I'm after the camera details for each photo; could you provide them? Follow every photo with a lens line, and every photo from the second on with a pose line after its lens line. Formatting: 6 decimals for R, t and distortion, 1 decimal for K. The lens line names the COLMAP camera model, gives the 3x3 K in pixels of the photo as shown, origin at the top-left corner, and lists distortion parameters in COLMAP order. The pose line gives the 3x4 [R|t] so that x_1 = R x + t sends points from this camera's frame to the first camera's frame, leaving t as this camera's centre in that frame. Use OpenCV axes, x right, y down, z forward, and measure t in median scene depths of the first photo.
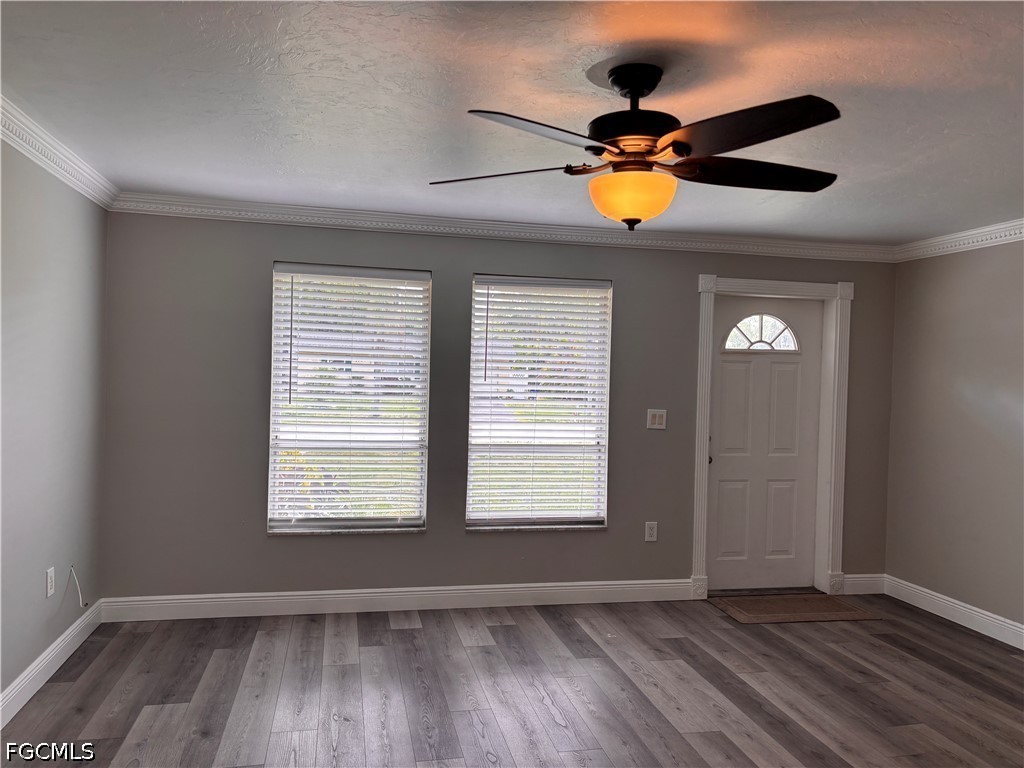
lens RADIAL K [[774.8, 0, 512.0], [0, 774.8, 384.0], [0, 0, 1]] dist [0.027044, -0.006340]
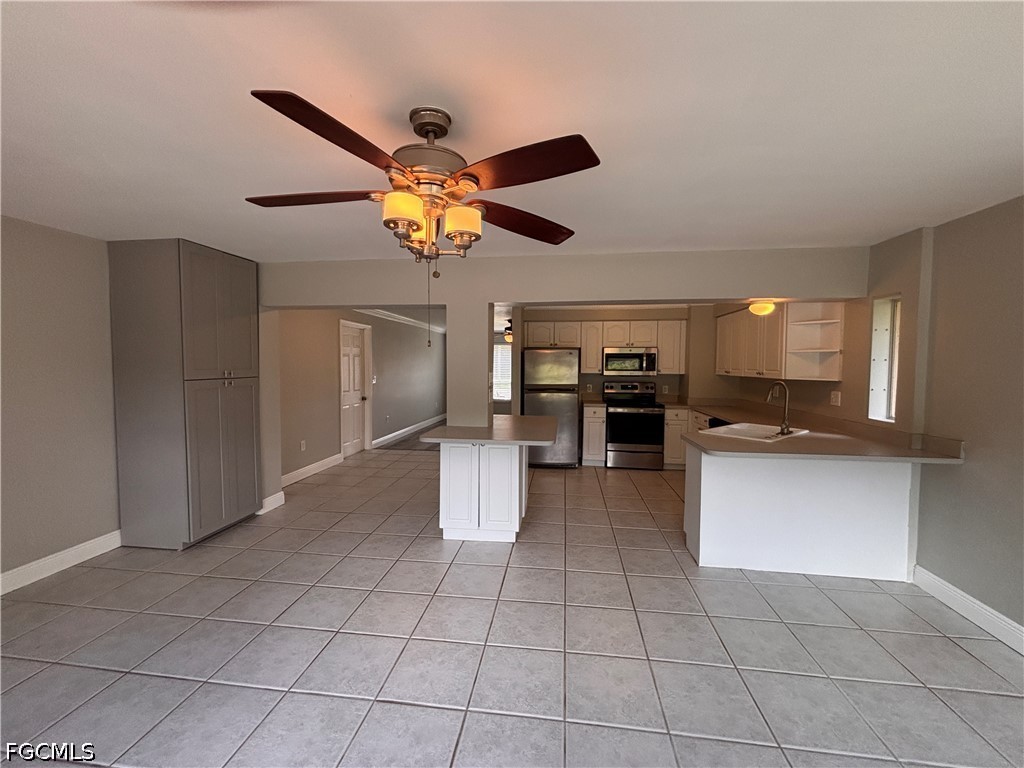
lens RADIAL K [[414.0, 0, 512.0], [0, 414.0, 384.0], [0, 0, 1]] dist [0.001745, -0.000866]
pose [[0.940024, -0.004869, -0.341075, 0.678104], [0.013455, 0.999649, 0.022812, 0.034021], [0.340844, -0.026033, 0.939759, -1.160982]]
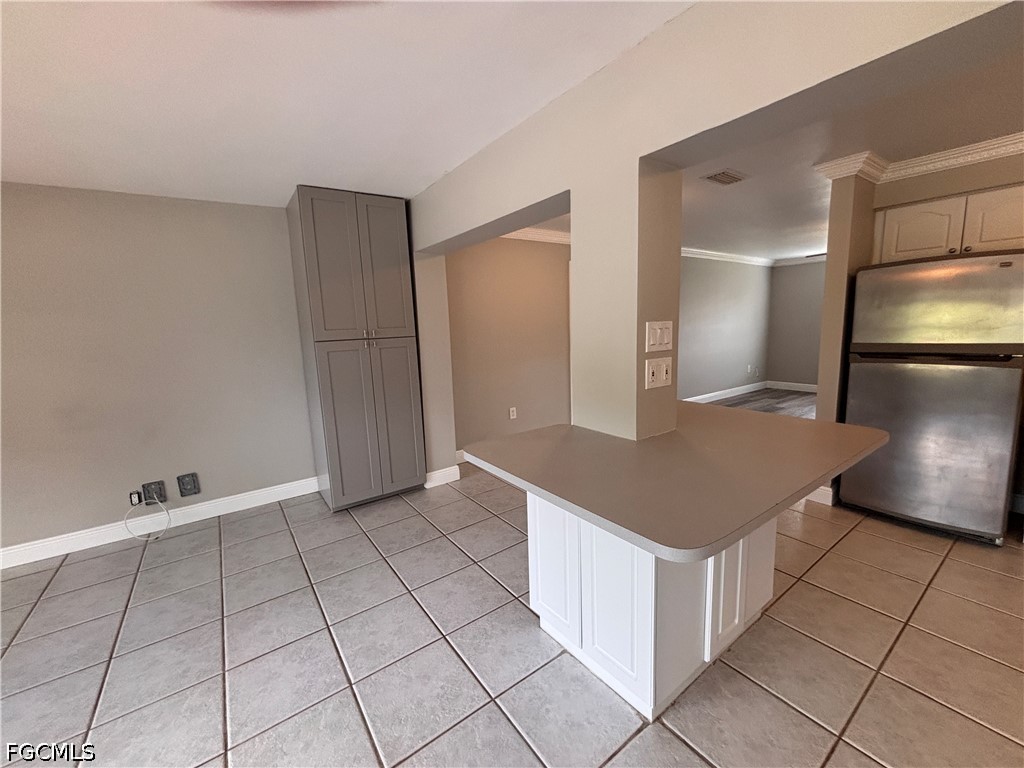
lens RADIAL K [[414.0, 0, 512.0], [0, 414.0, 384.0], [0, 0, 1]] dist [0.001745, -0.000866]
pose [[0.390277, 0.092193, -0.916070, 0.654772], [0.031653, 0.993042, 0.113425, 0.038126], [0.920153, -0.073264, 0.384644, -0.695032]]
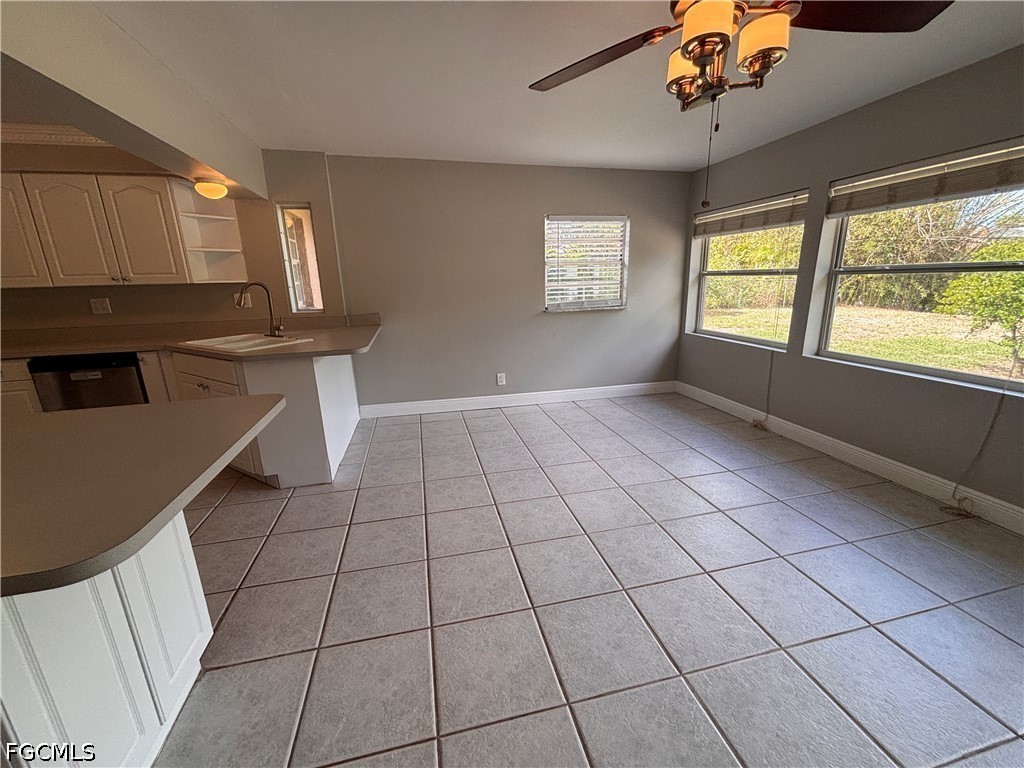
lens RADIAL K [[414.0, 0, 512.0], [0, 414.0, 384.0], [0, 0, 1]] dist [0.001745, -0.000866]
pose [[-0.010232, -0.274376, 0.961568, 0.201725], [0.042370, 0.960636, 0.274560, 0.044774], [-0.999050, 0.043551, 0.001796, -0.741727]]
